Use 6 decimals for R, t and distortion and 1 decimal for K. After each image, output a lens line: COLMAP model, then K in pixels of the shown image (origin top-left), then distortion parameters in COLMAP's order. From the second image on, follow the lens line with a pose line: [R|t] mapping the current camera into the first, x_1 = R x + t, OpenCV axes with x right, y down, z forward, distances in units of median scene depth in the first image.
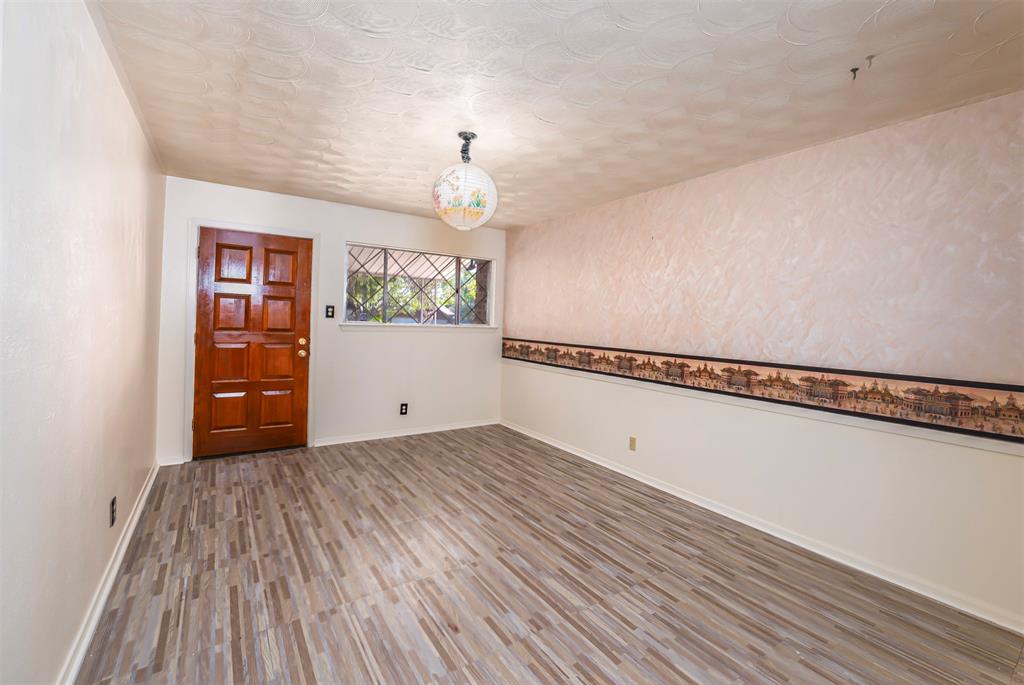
lens RADIAL K [[418.3, 0, 511.8], [0, 418.3, 349.0], [0, 0, 1]] dist [0.002764, 0.000860]
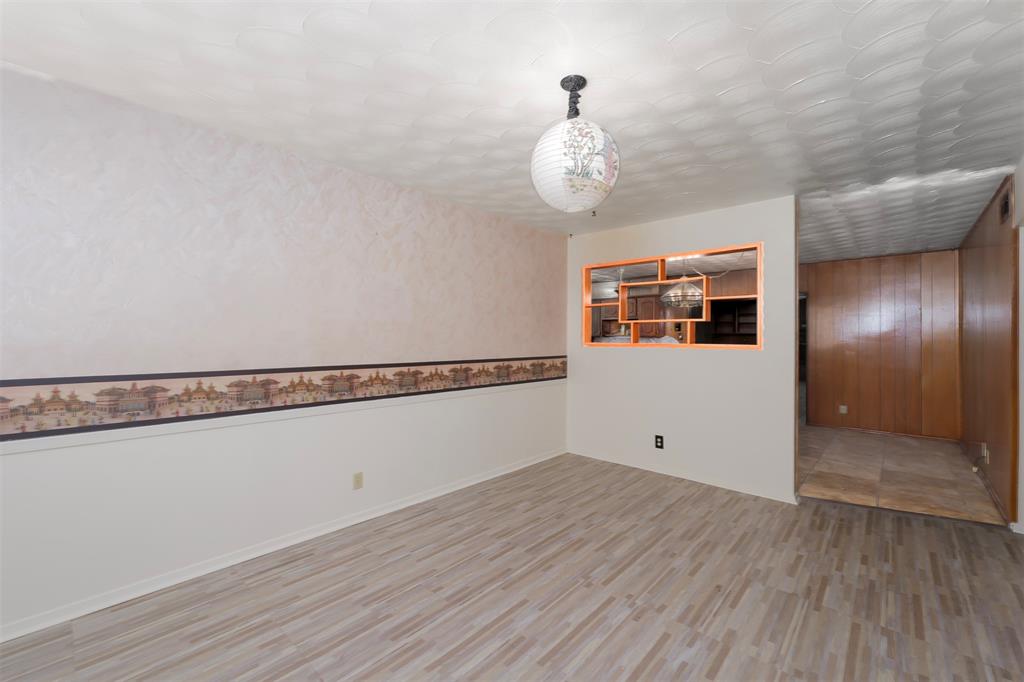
lens RADIAL K [[418.3, 0, 520.0], [0, 418.3, 336.9], [0, 0, 1]] dist [0.002764, 0.000860]
pose [[-0.228121, -0.031913, 0.973110, -0.722764], [0.047208, 0.997925, 0.043794, -0.092314], [-0.972488, 0.055928, -0.226141, 1.106294]]
